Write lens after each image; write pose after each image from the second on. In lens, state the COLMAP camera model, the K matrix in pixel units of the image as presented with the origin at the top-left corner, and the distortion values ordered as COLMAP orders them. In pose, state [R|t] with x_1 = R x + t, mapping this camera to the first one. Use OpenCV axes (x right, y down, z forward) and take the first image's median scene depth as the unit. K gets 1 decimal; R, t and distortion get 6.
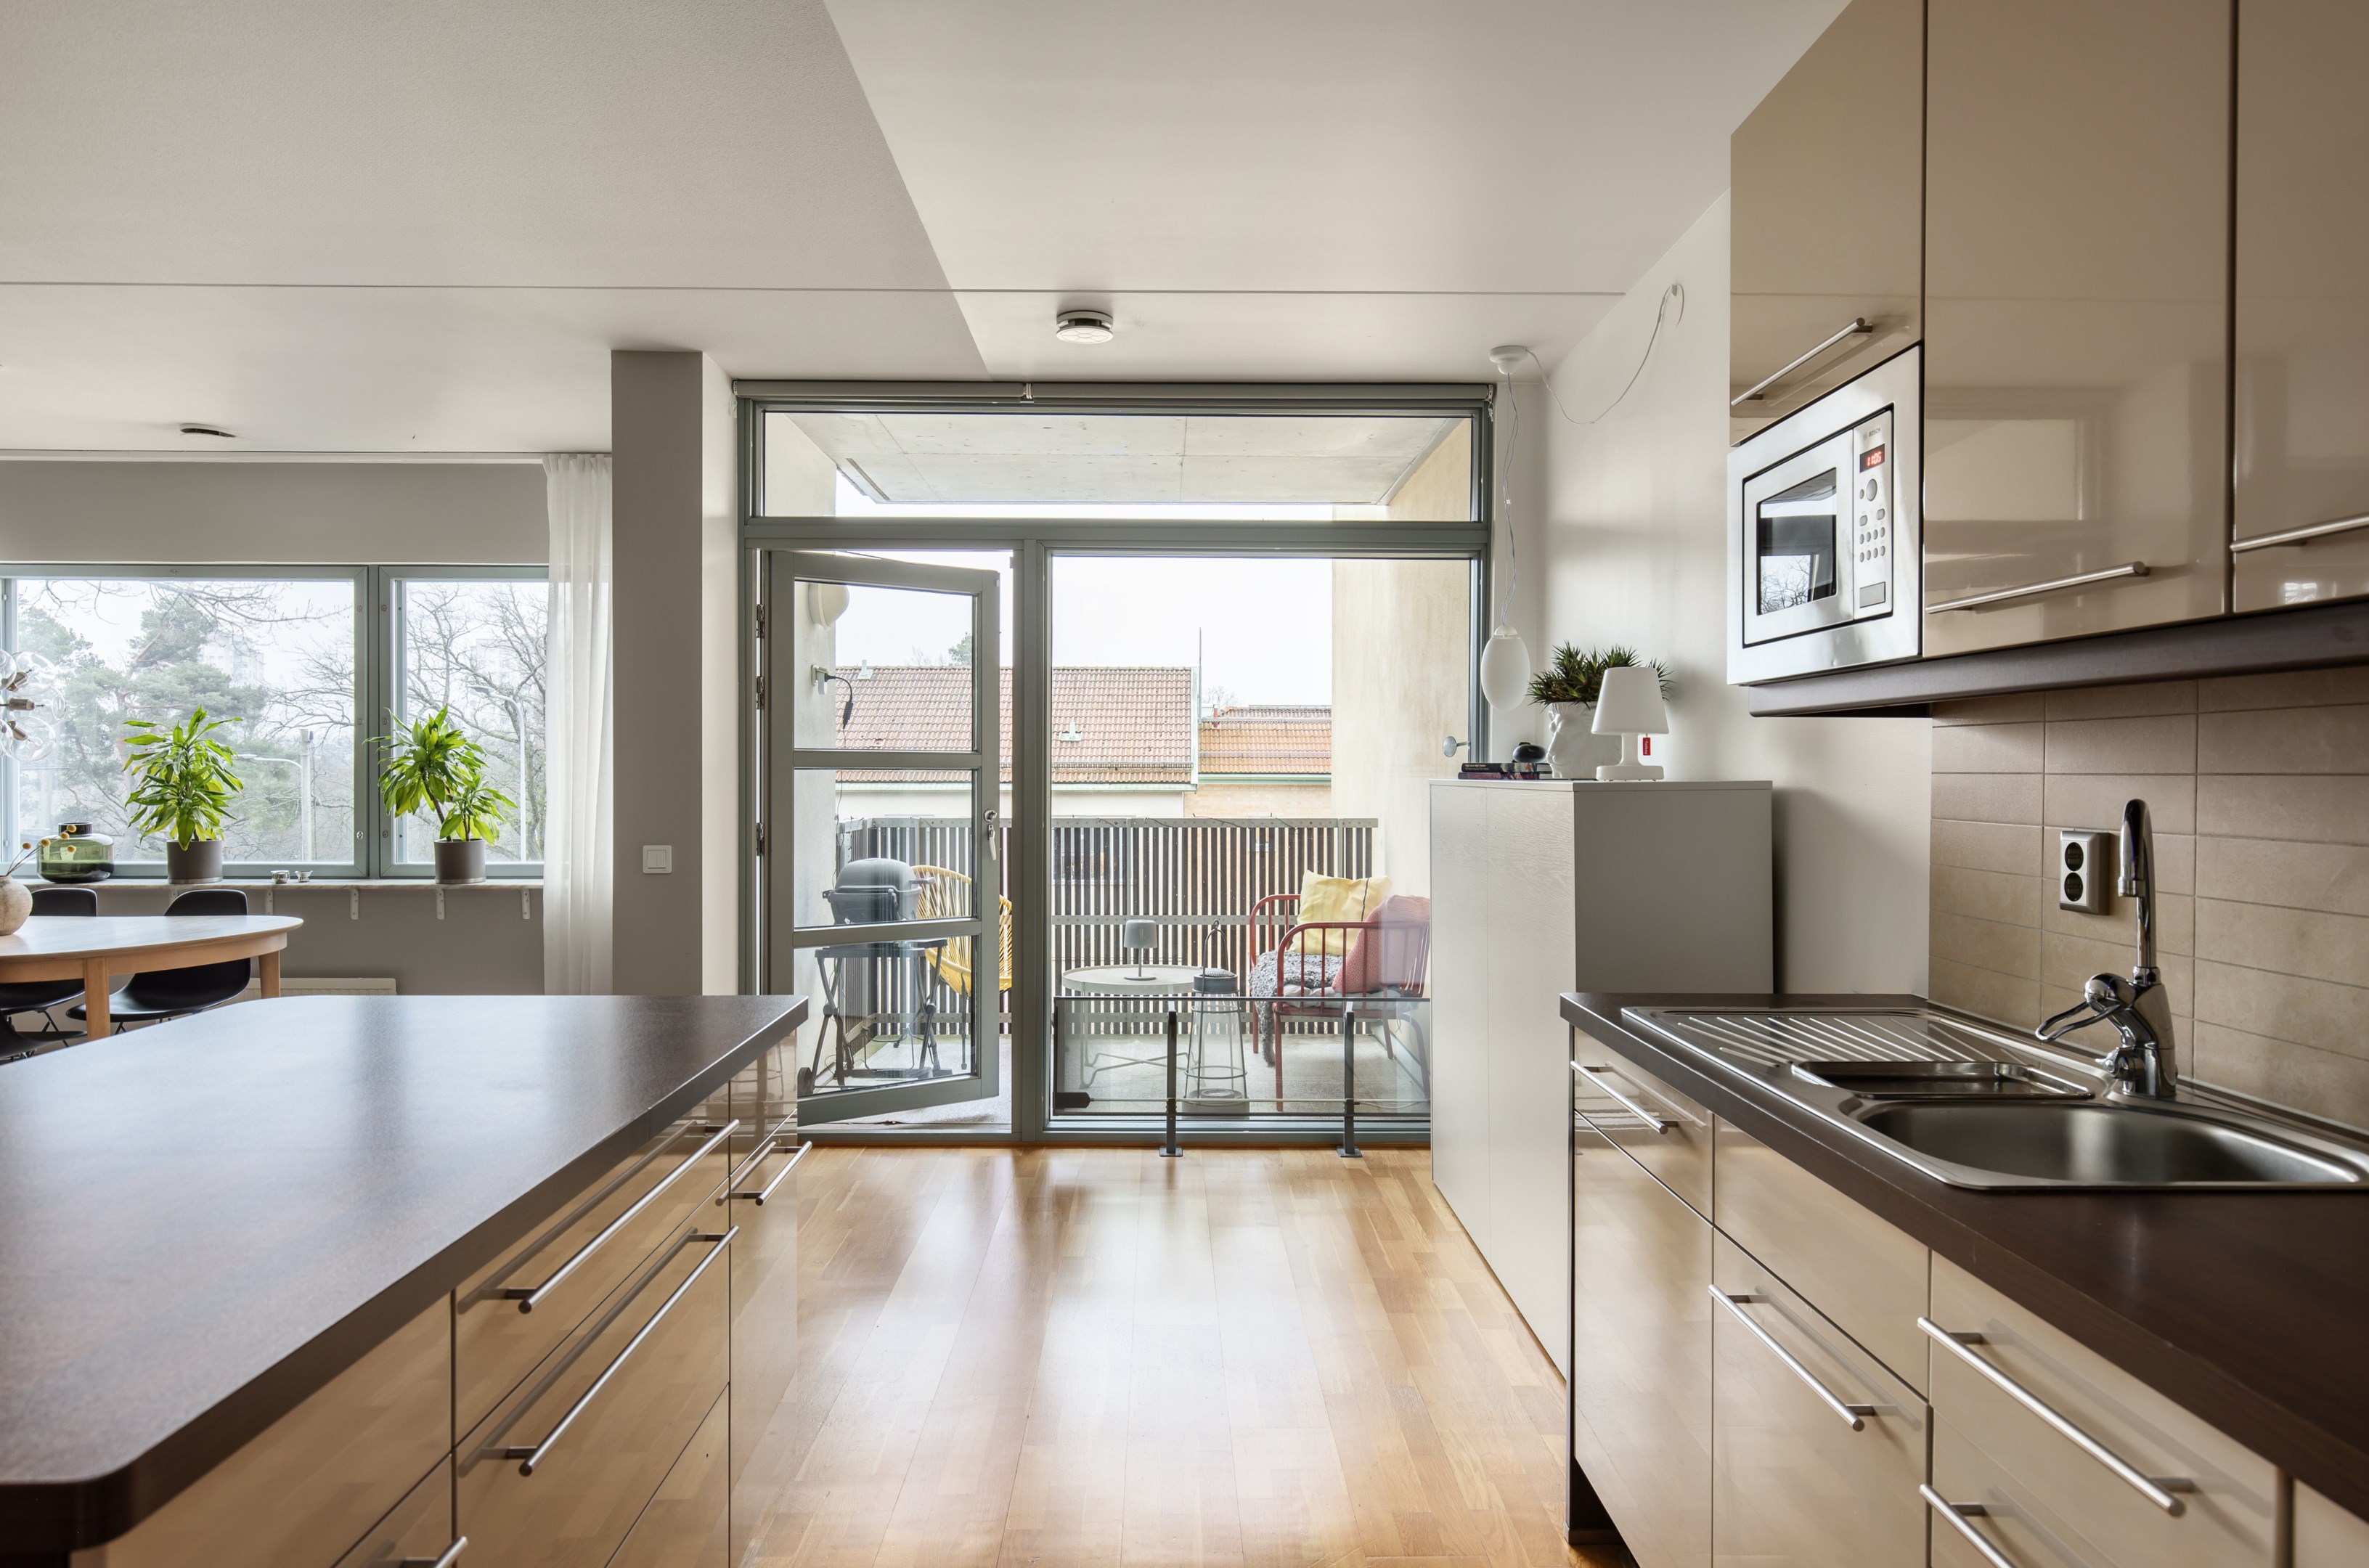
lens RADIAL K [[1428.9, 0, 1193.4], [0, 1428.9, 778.1], [0, 0, 1]] dist [-0.004559, 0.001561]
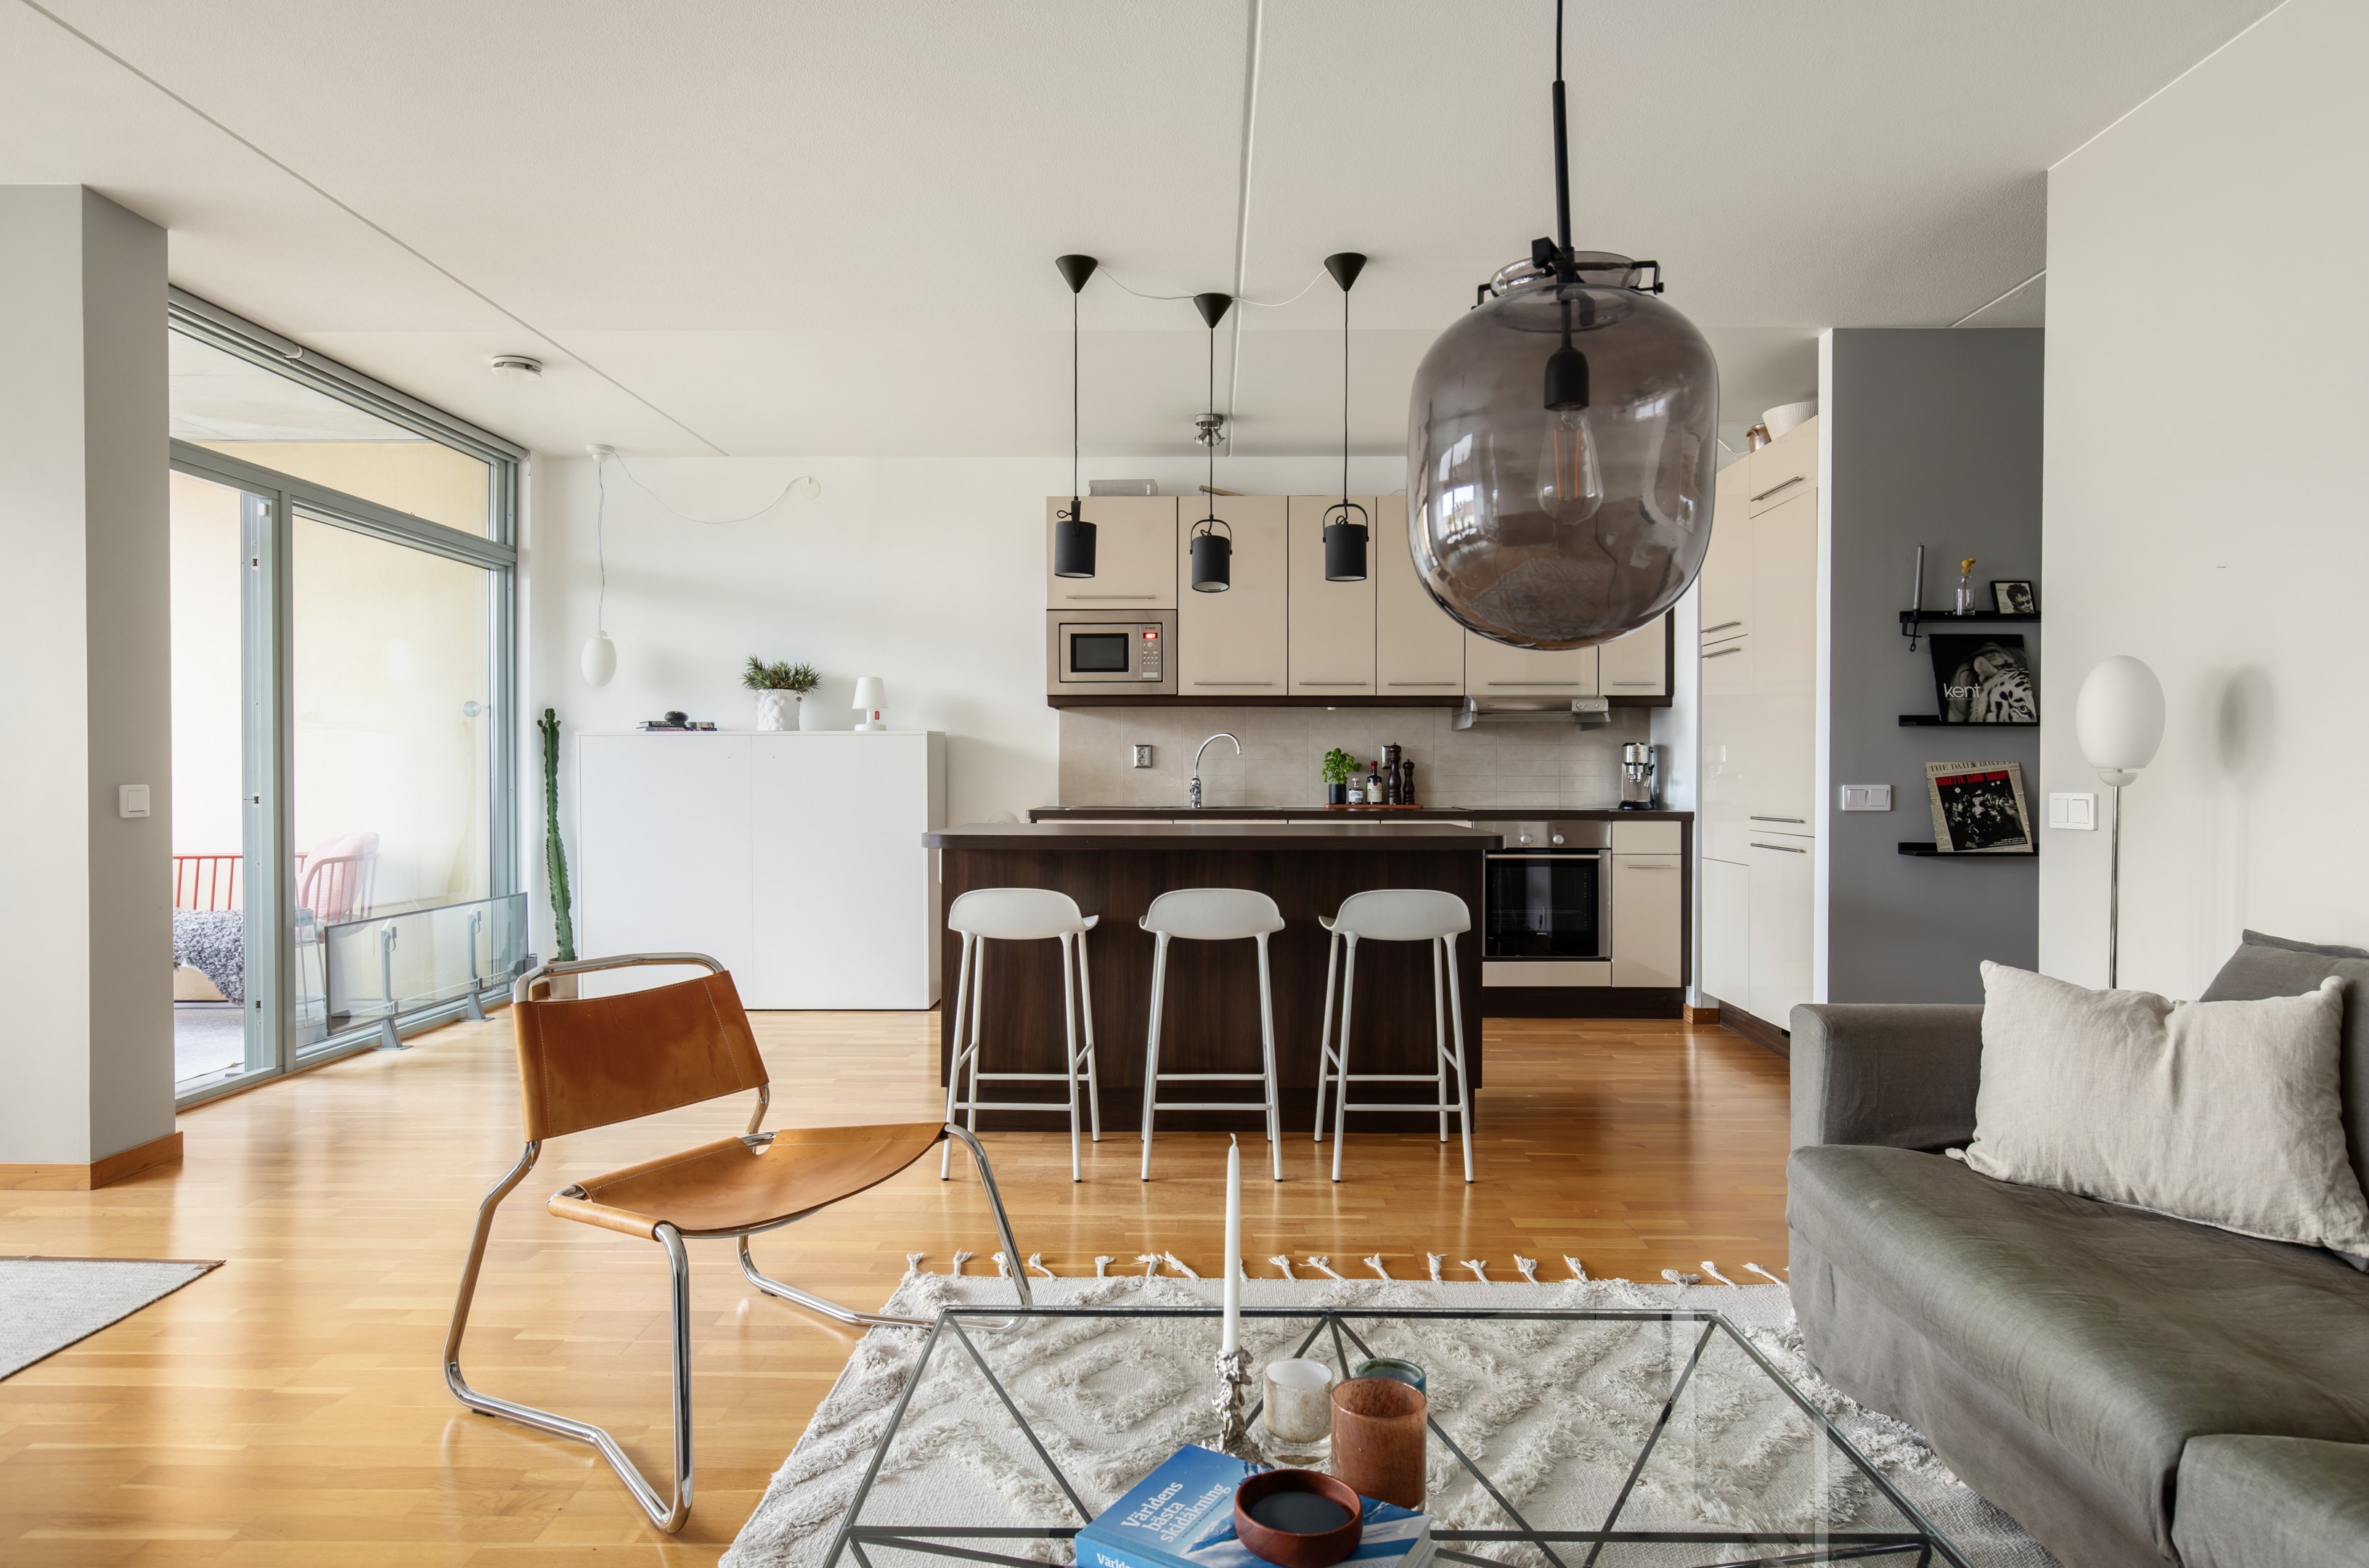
lens RADIAL K [[1317.2, 0, 1192.1], [0, 1317.2, 782.7], [0, 0, 1]] dist [0.004418, -0.002075]
pose [[0.033621, -0.011969, 0.999363, -0.925794], [0.005707, 0.999914, 0.011783, 0.032170], [-0.999418, 0.005307, 0.033687, 0.276036]]
